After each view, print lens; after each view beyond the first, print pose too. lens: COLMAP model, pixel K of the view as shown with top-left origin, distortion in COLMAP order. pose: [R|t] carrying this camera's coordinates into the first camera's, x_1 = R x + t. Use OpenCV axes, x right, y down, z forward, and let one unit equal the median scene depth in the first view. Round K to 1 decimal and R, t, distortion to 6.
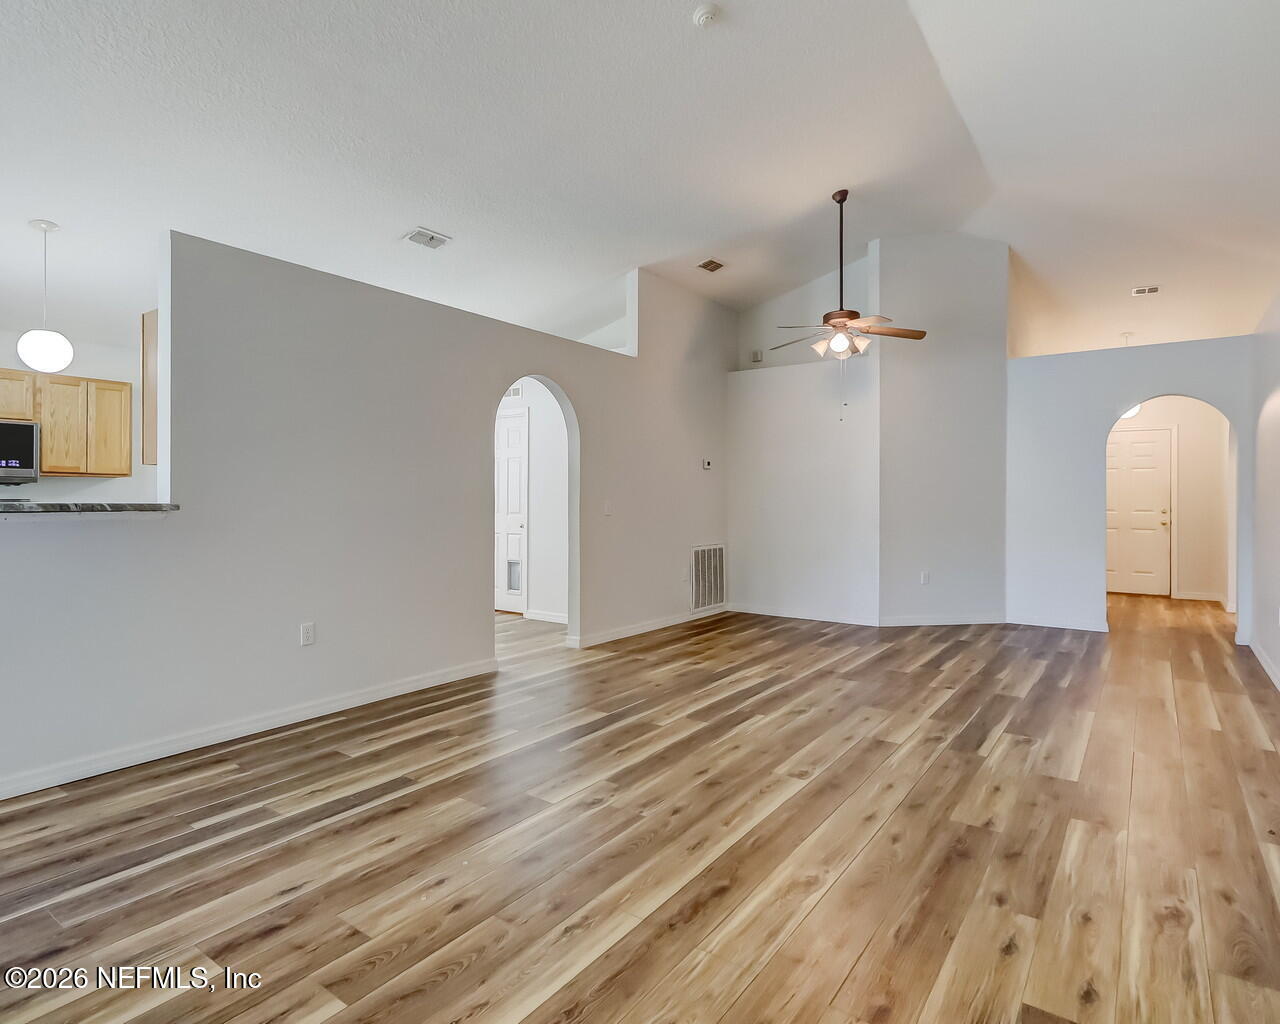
lens RADIAL K [[719.7, 0, 640.1], [0, 719.7, 493.5], [0, 0, 1]] dist [0.005191, 0.002960]
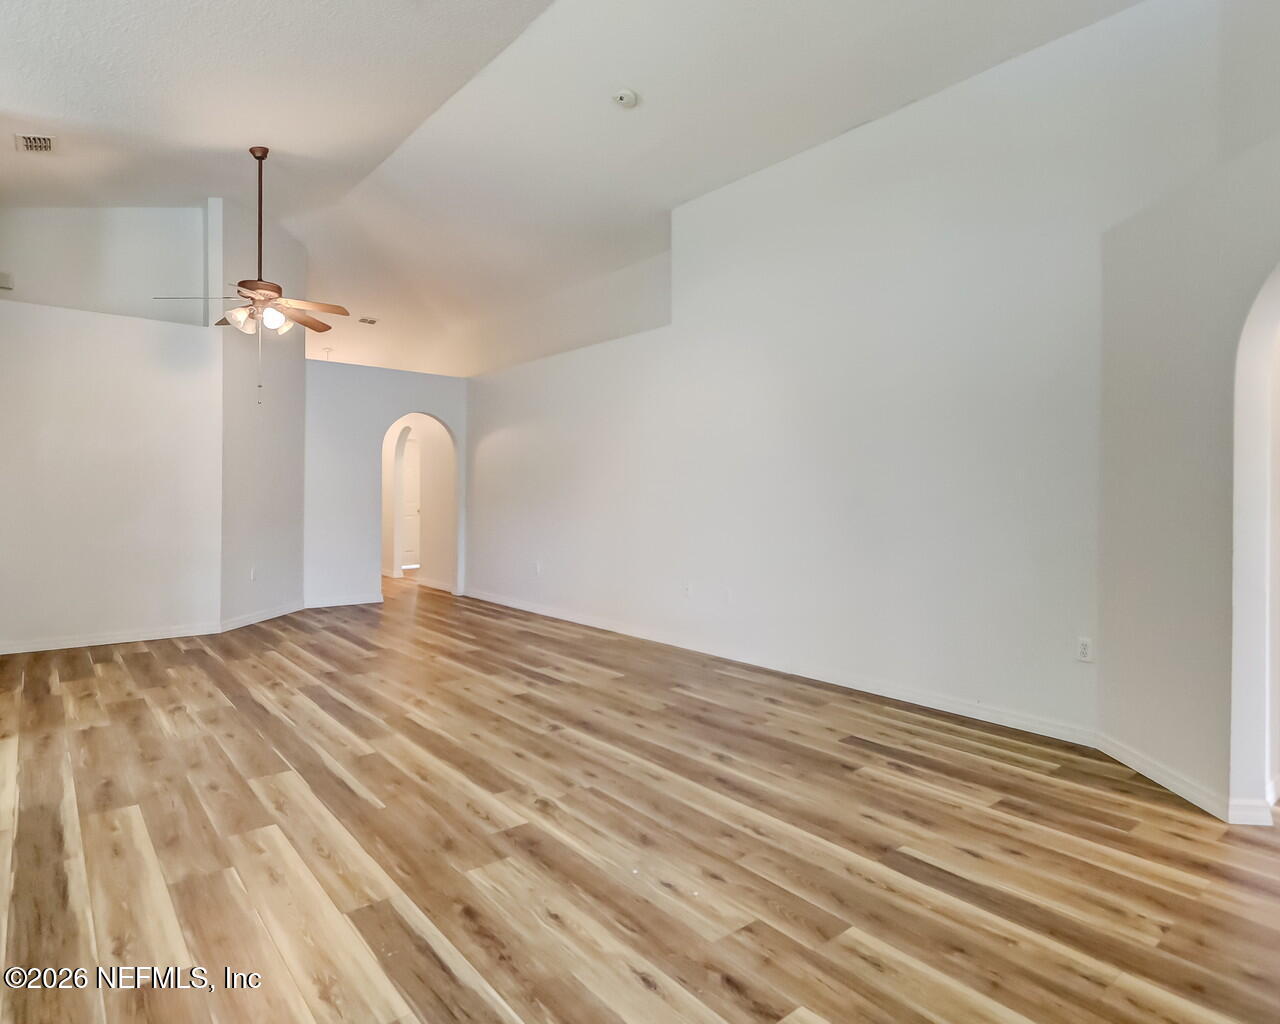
lens RADIAL K [[719.7, 0, 634.9], [0, 719.7, 517.4], [0, 0, 1]] dist [0.005191, 0.002960]
pose [[0.253022, -0.027029, 0.967083, -0.772011], [-0.018556, 0.999290, 0.032784, 0.000503], [-0.967282, -0.026240, 0.252341, 0.504176]]
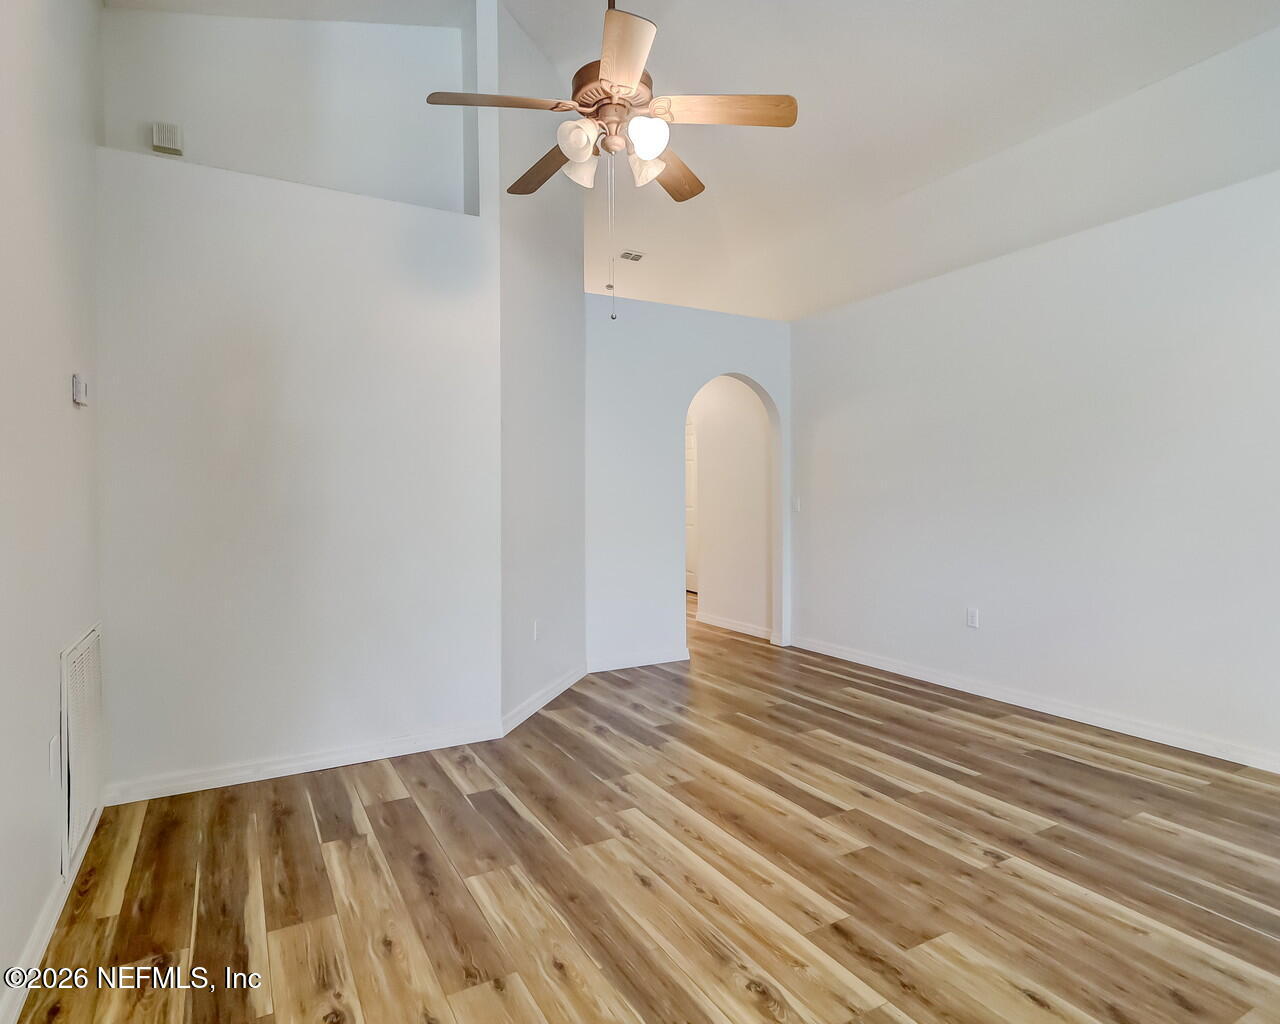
lens RADIAL K [[719.7, 0, 620.2], [0, 719.7, 493.2], [0, 0, 1]] dist [0.005191, 0.002960]
pose [[0.439230, -0.001467, 0.898374, -0.201421], [-0.000534, 0.999998, 0.001894, 0.009963], [-0.898375, -0.001312, 0.439228, 1.285542]]
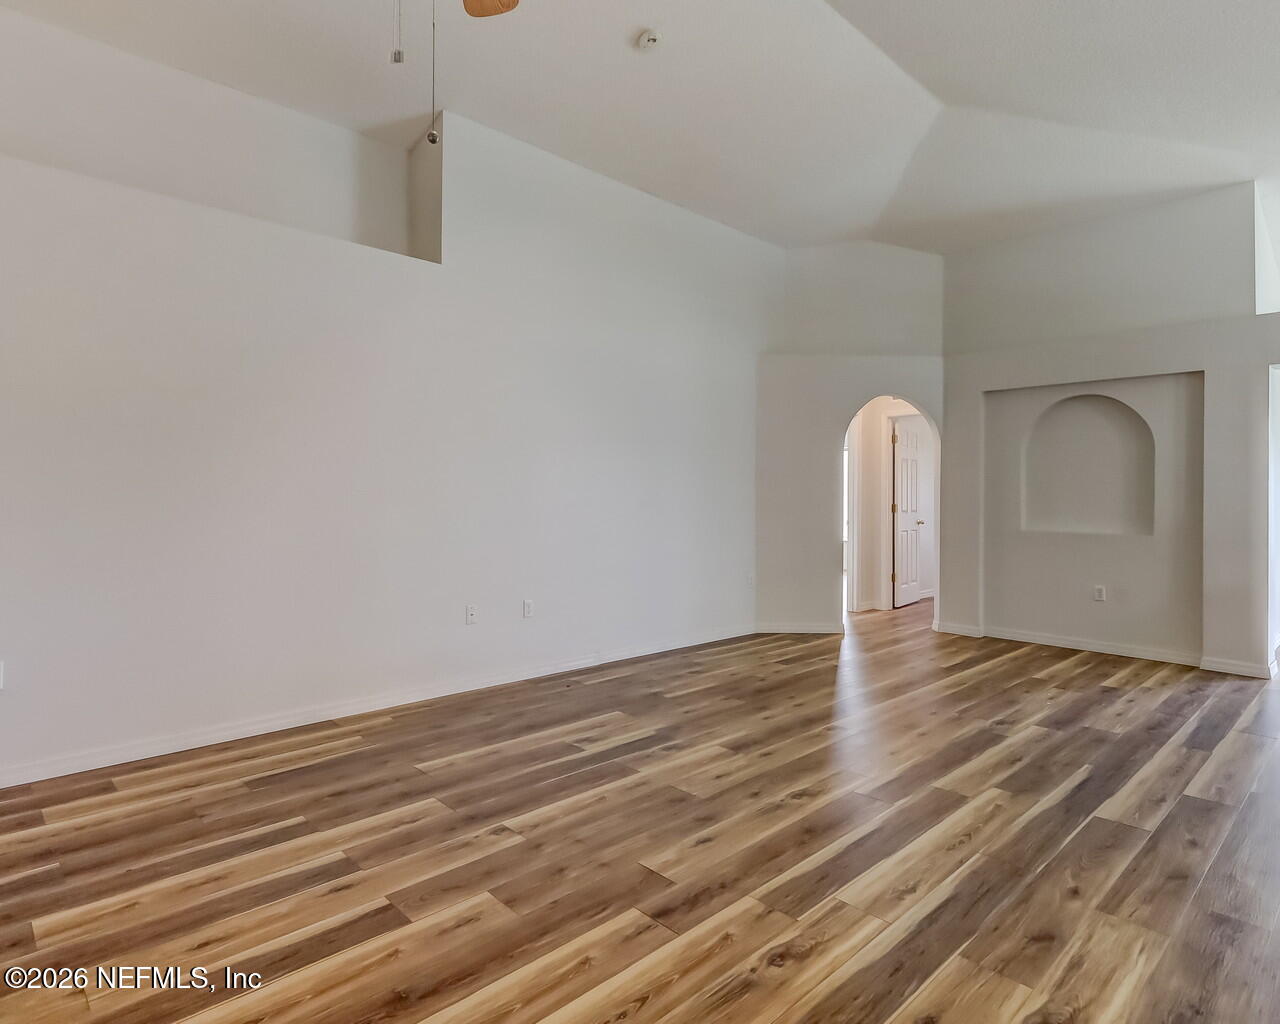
lens RADIAL K [[719.7, 0, 642.3], [0, 719.7, 512.0], [0, 0, 1]] dist [0.005191, 0.002960]
pose [[-0.982512, -0.013328, 0.185721, 0.277523], [-0.011645, 0.999881, 0.010145, 0.021034], [-0.185834, 0.007805, -0.982550, 1.933890]]
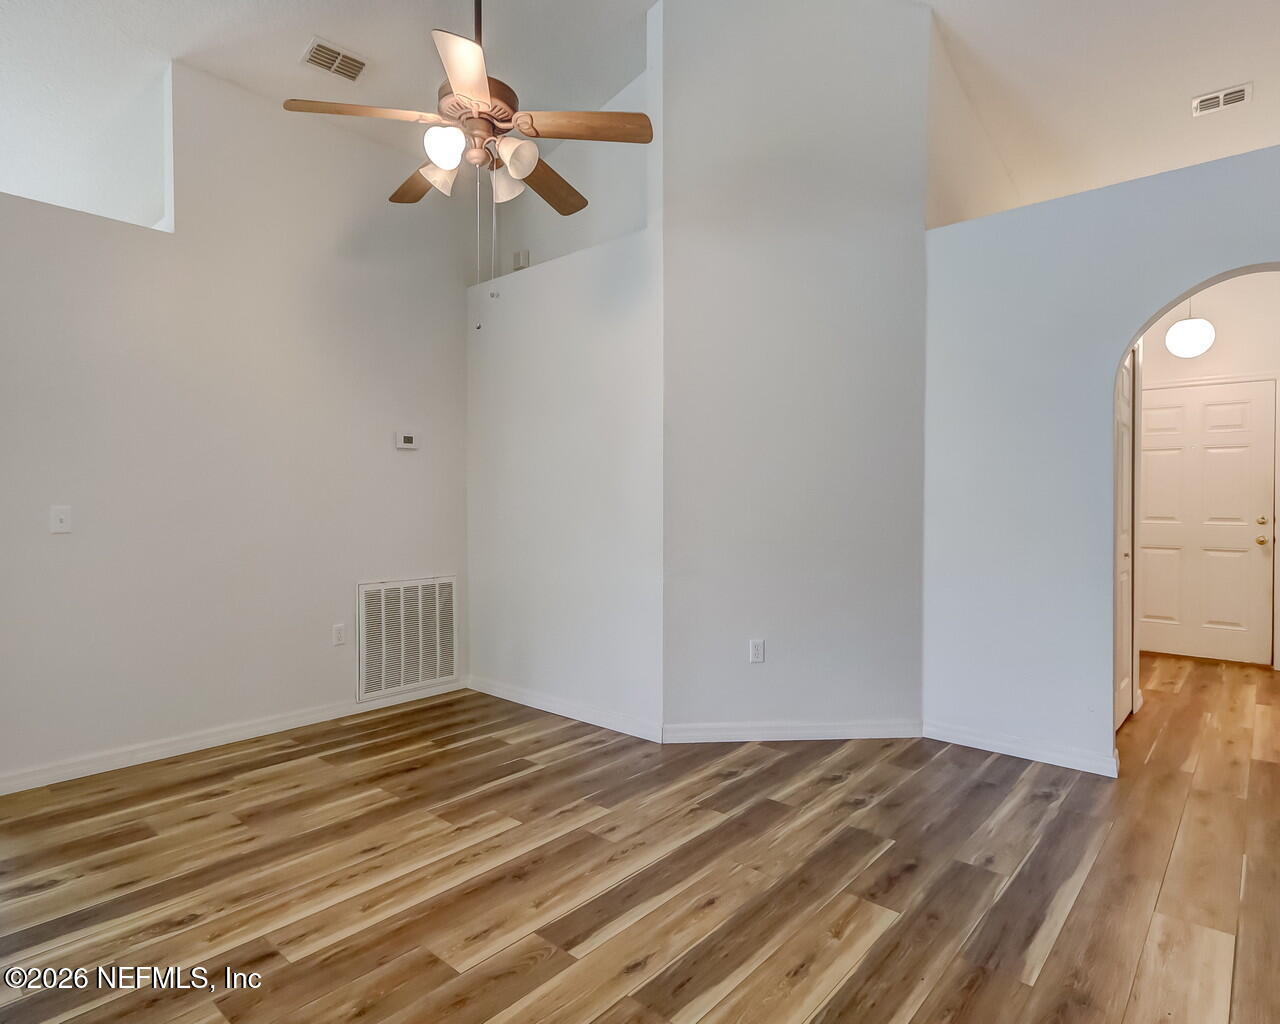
lens RADIAL K [[719.7, 0, 645.3], [0, 719.7, 505.2], [0, 0, 1]] dist [0.005191, 0.002960]
pose [[0.995173, -0.000993, -0.098135, 0.689554], [0.002015, 0.999945, 0.010316, 0.011405], [0.098120, -0.010464, 0.995120, 0.886546]]
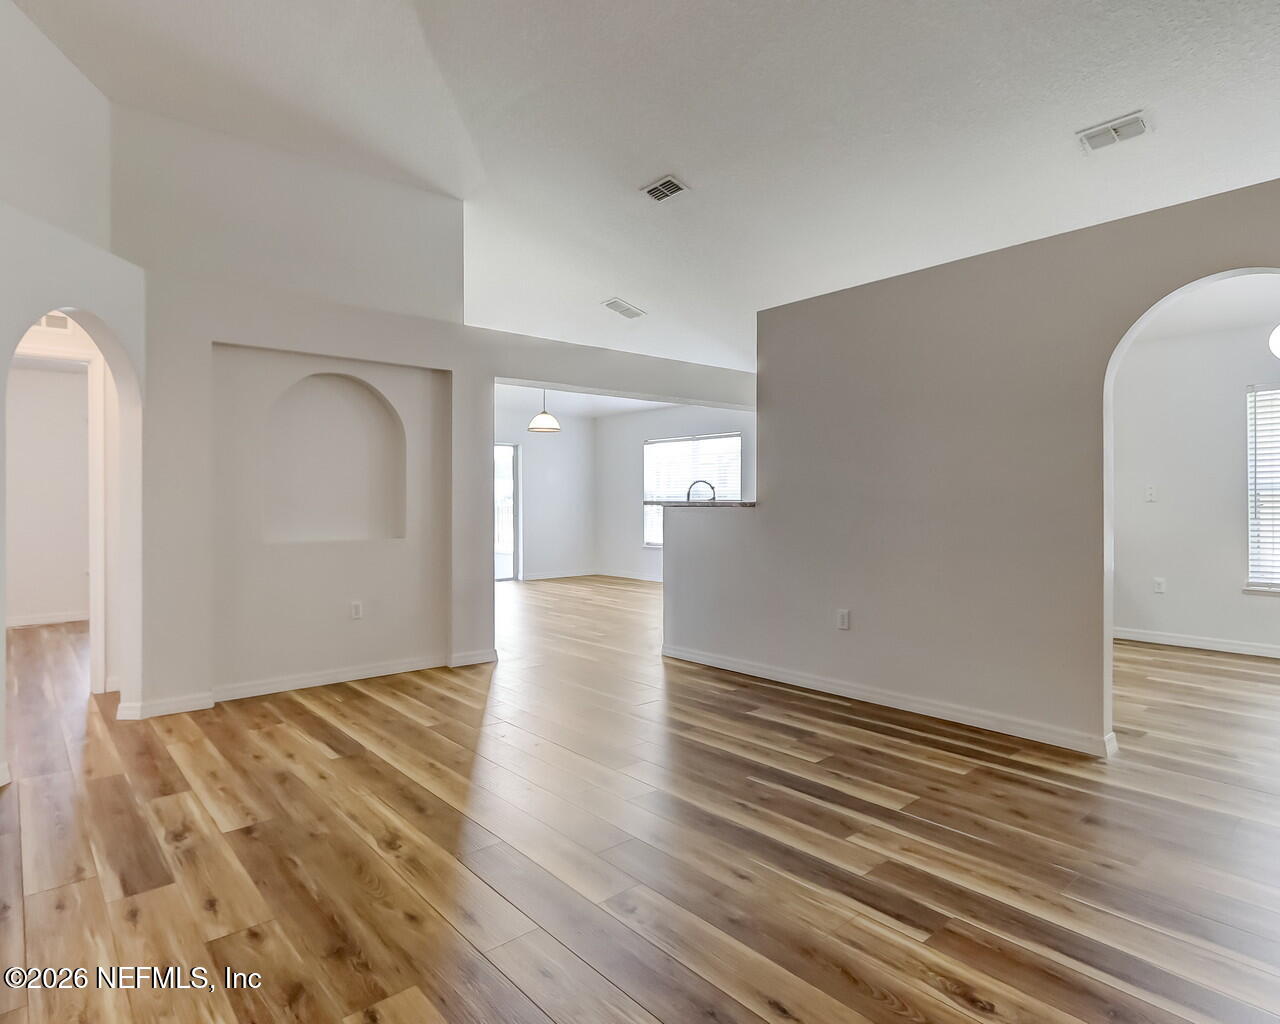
lens RADIAL K [[719.7, 0, 620.0], [0, 719.7, 521.5], [0, 0, 1]] dist [0.005191, 0.002960]
pose [[-0.245746, 0.028799, -0.968906, 0.762203], [0.011815, 0.999573, 0.026714, 0.006801], [0.969262, -0.004883, -0.245981, 1.013527]]
